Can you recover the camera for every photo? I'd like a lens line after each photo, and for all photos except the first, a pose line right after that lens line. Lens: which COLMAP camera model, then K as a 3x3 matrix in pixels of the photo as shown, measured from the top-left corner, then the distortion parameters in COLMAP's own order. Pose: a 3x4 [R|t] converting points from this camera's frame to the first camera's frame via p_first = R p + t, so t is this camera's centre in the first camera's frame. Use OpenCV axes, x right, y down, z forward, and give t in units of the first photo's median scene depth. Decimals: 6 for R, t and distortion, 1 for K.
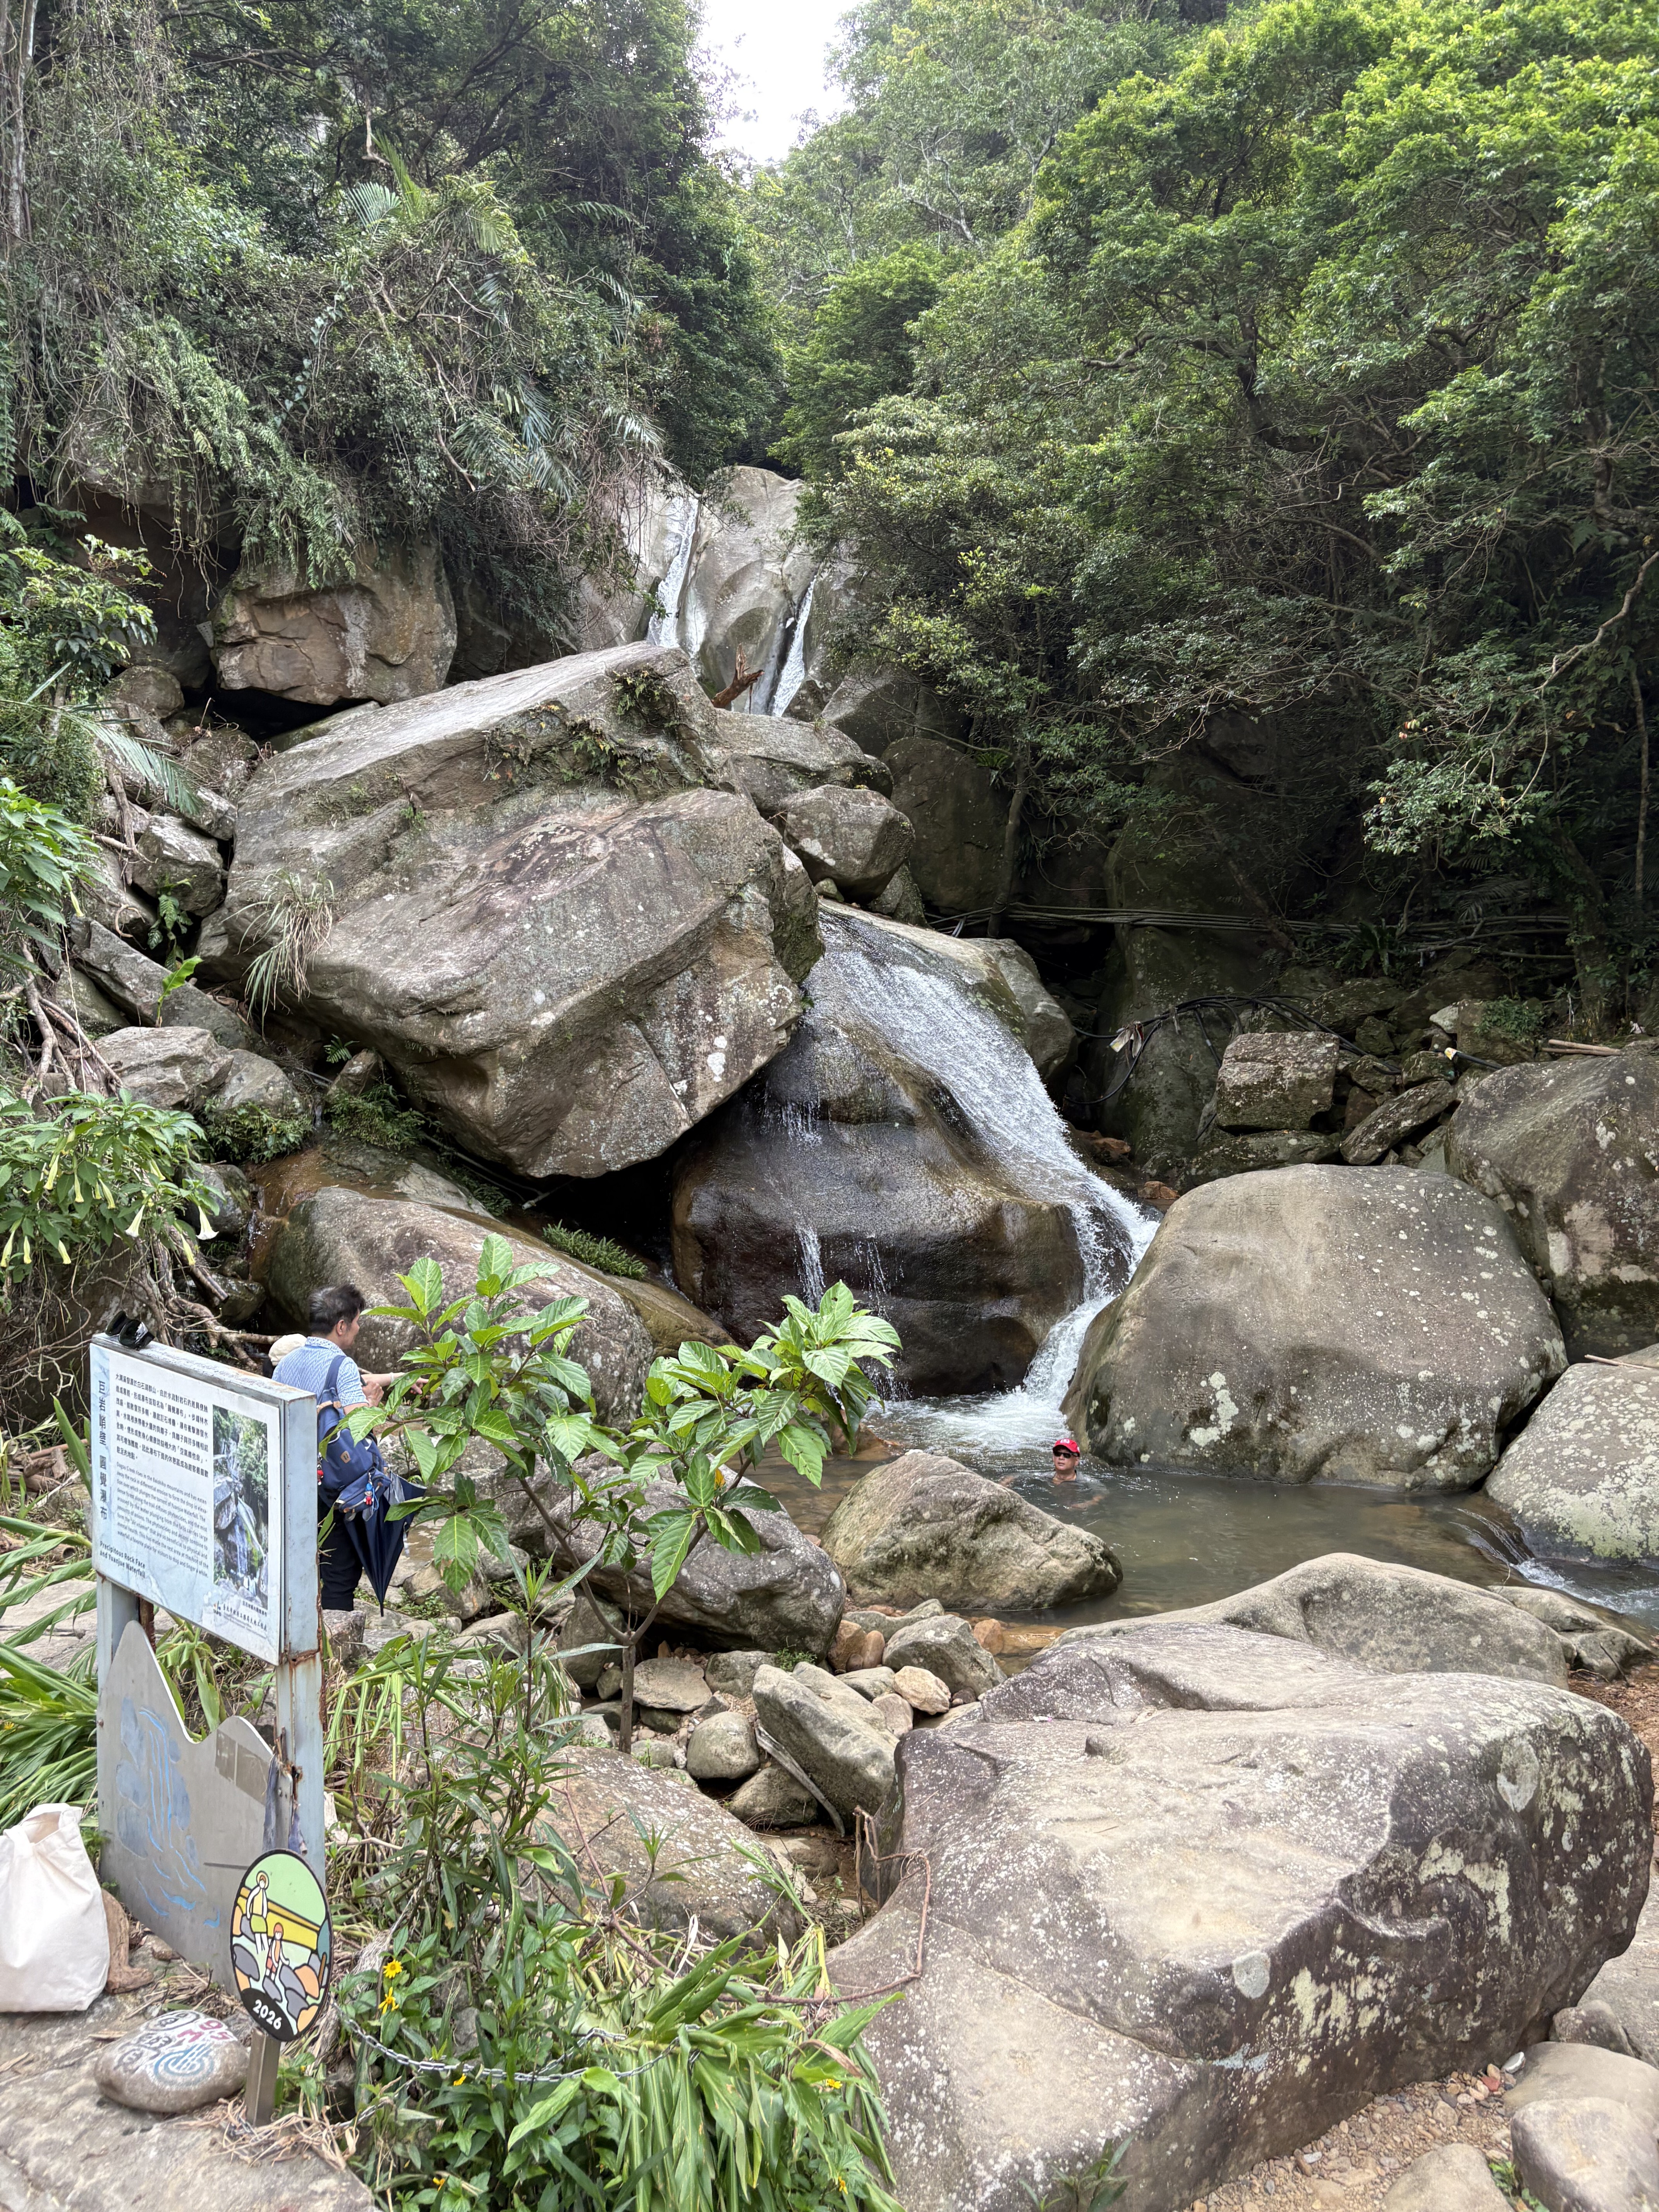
lens RADIAL K [[1670.1, 0, 844.5], [0, 1670.1, 1124.7], [0, 0, 1]] dist [0.052422, -0.060862]
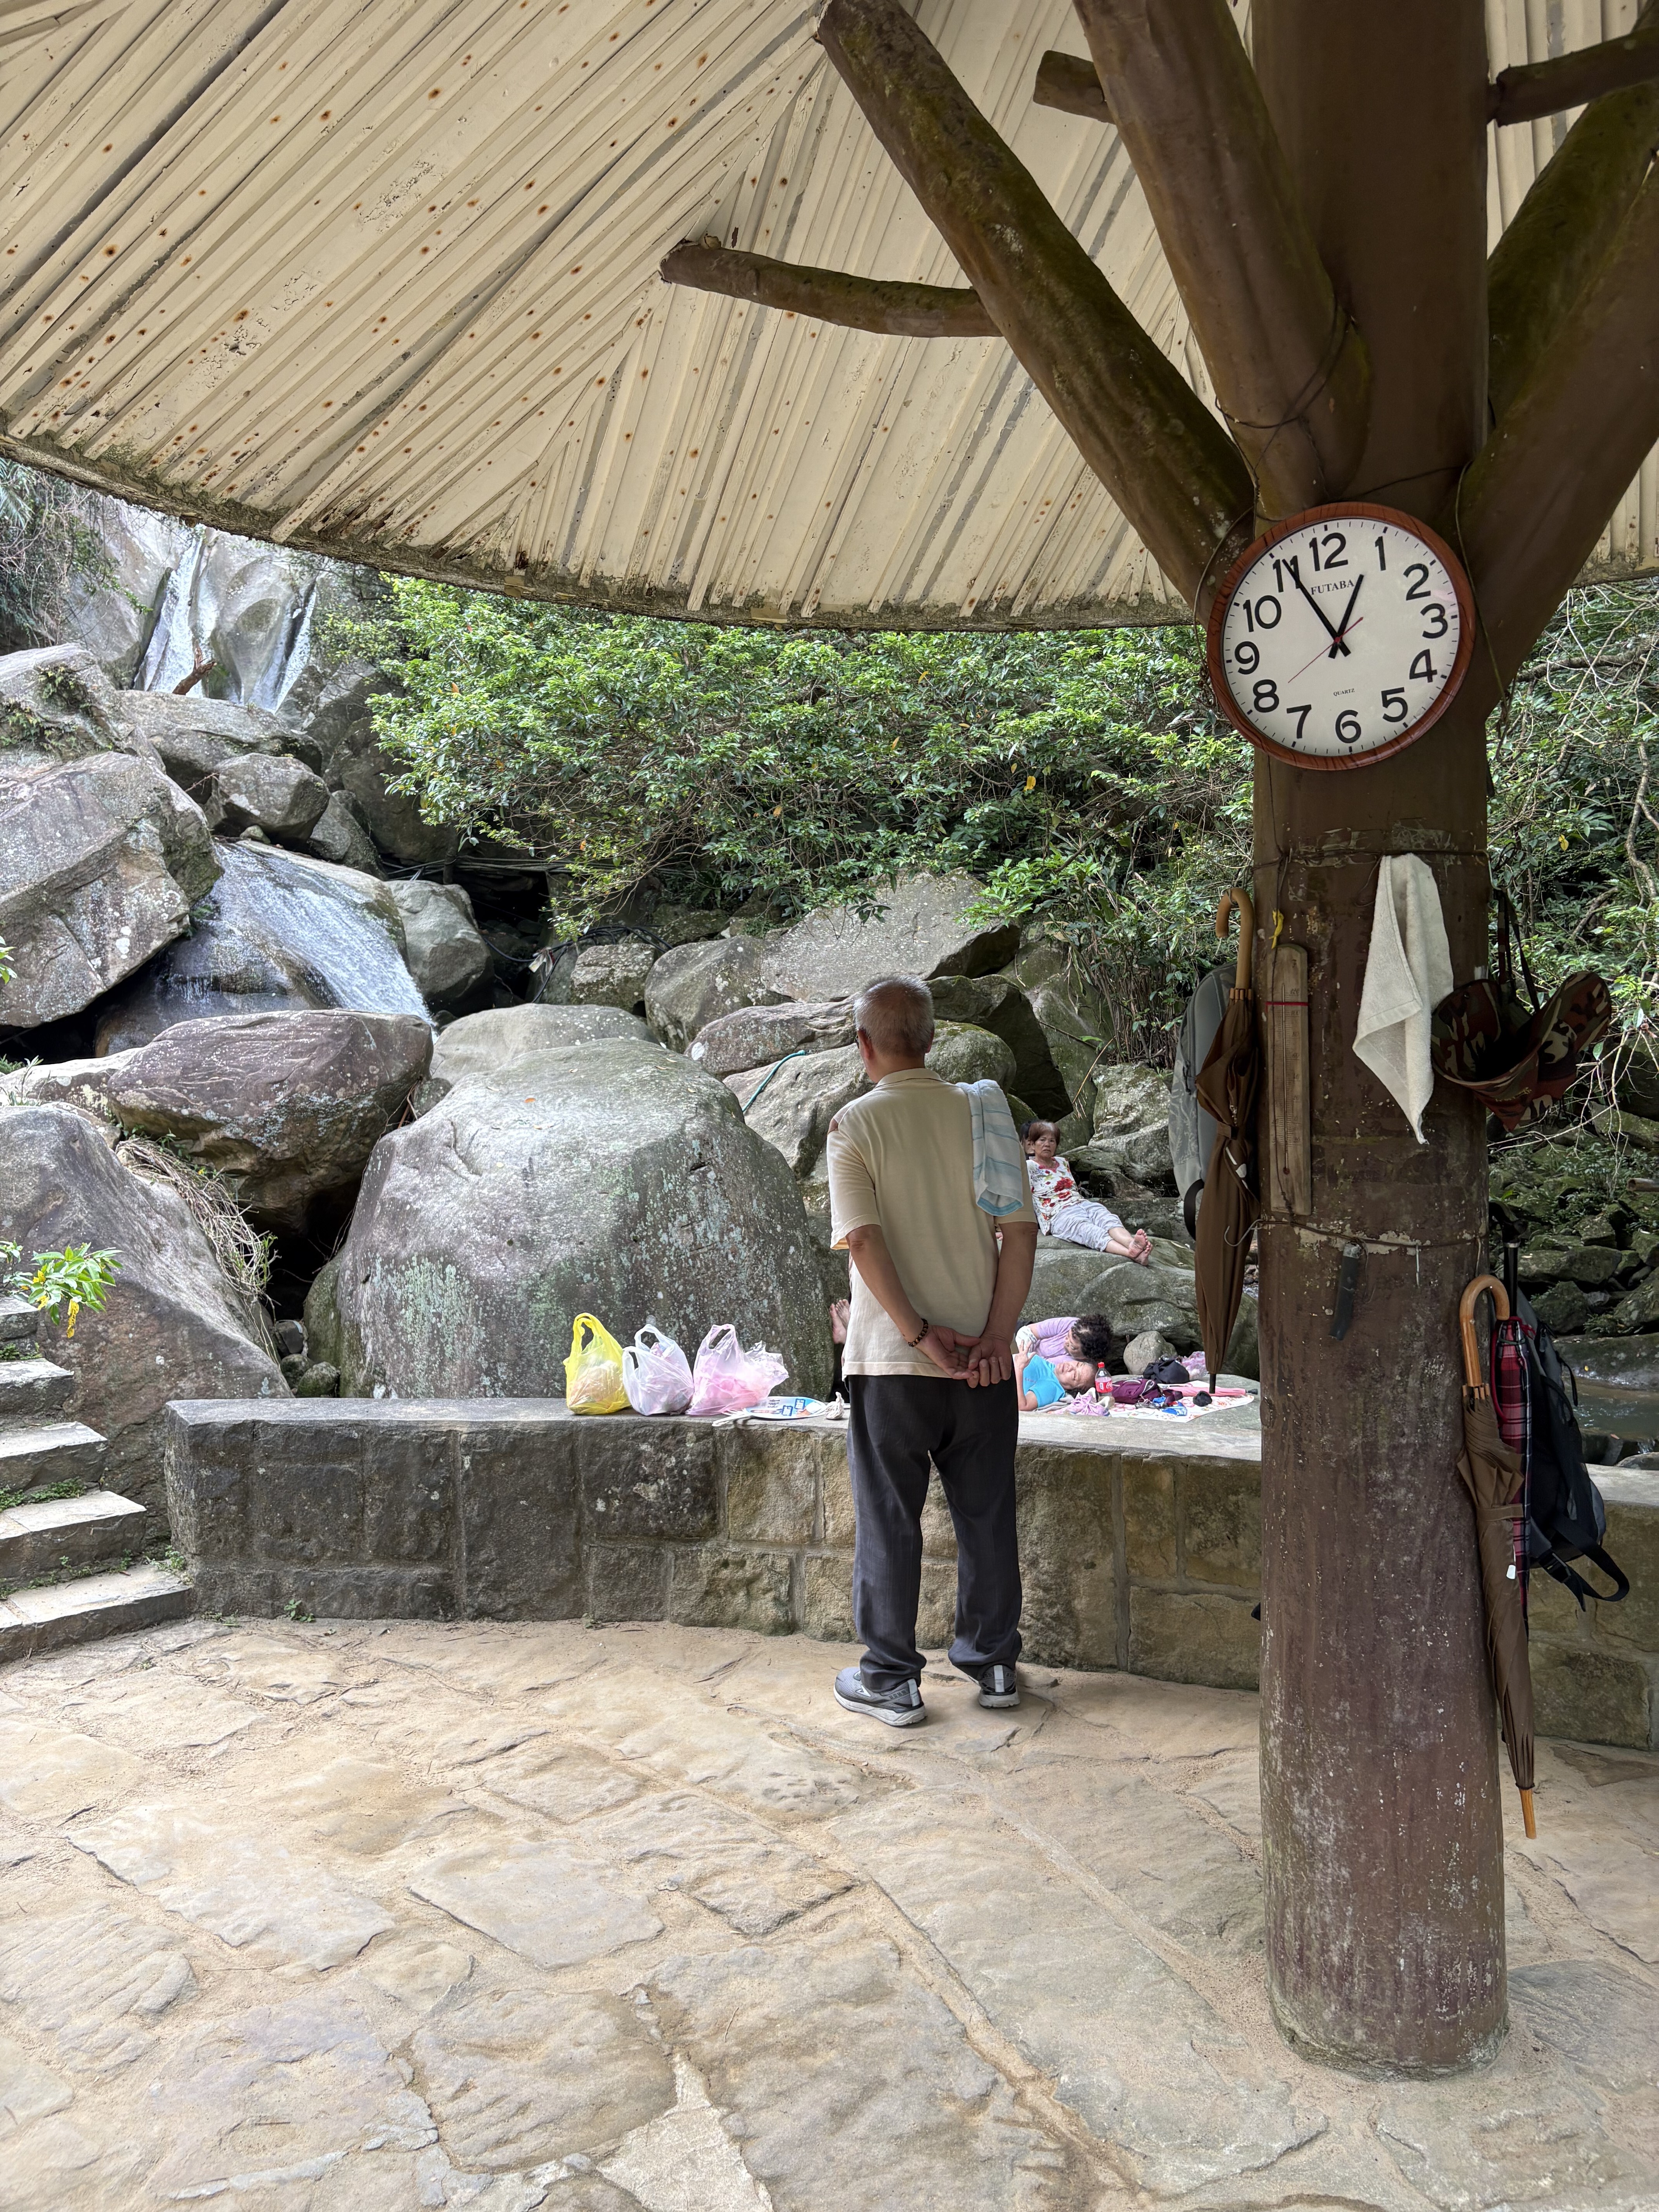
lens RADIAL K [[1670.1, 0, 833.2], [0, 1670.1, 1125.9], [0, 0, 1]] dist [0.052422, -0.060862]
pose [[0.977193, -0.032698, 0.209820, 0.198742], [0.030566, 0.999443, 0.013398, 0.110571], [-0.210142, -0.006679, 0.977648, -0.504081]]
